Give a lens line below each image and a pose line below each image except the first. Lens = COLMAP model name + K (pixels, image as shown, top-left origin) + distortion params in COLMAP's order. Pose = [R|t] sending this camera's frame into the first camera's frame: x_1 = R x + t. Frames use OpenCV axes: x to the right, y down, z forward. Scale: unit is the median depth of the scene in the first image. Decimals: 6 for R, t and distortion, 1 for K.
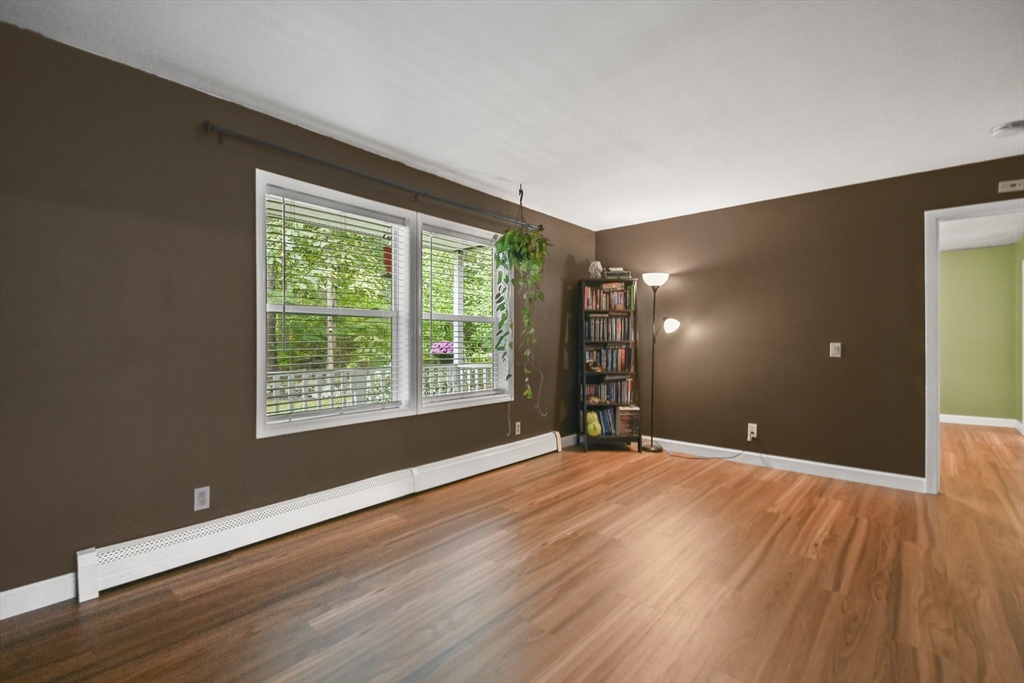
lens RADIAL K [[457.9, 0, 490.6], [0, 457.9, 345.1], [0, 0, 1]] dist [0.028777, -0.013651]
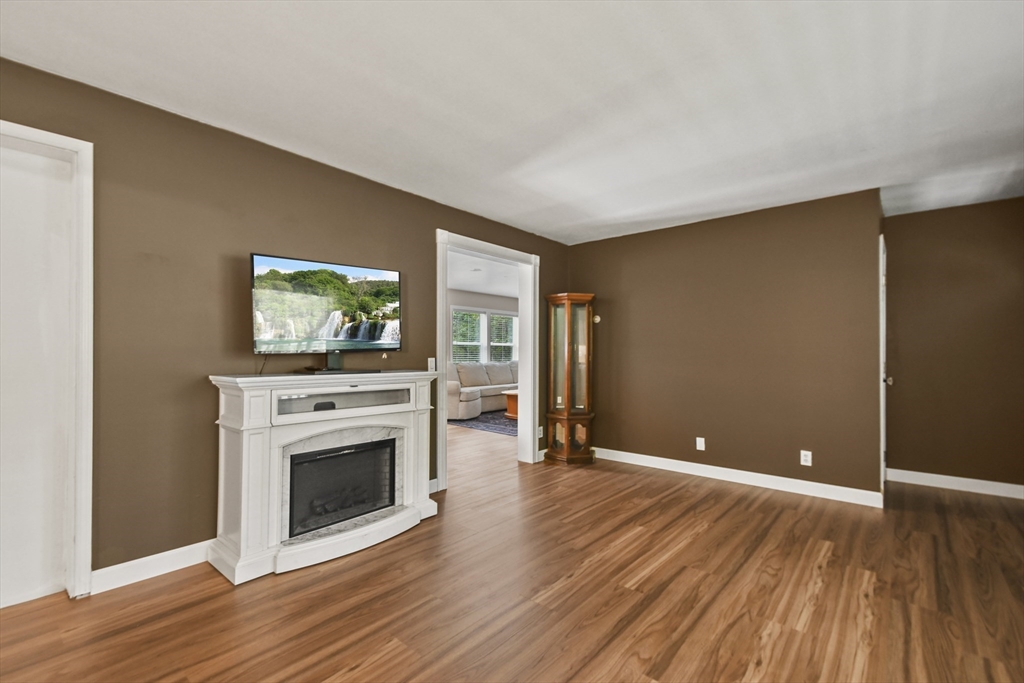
lens RADIAL K [[447.3, 0, 497.2], [0, 447.3, 358.5], [0, 0, 1]] dist [0.023374, -0.012476]
pose [[-0.999894, -0.004670, -0.013757, 0.379206], [-0.005012, 0.999678, 0.024879, -0.020227], [0.013636, 0.024945, -0.999596, 1.221736]]
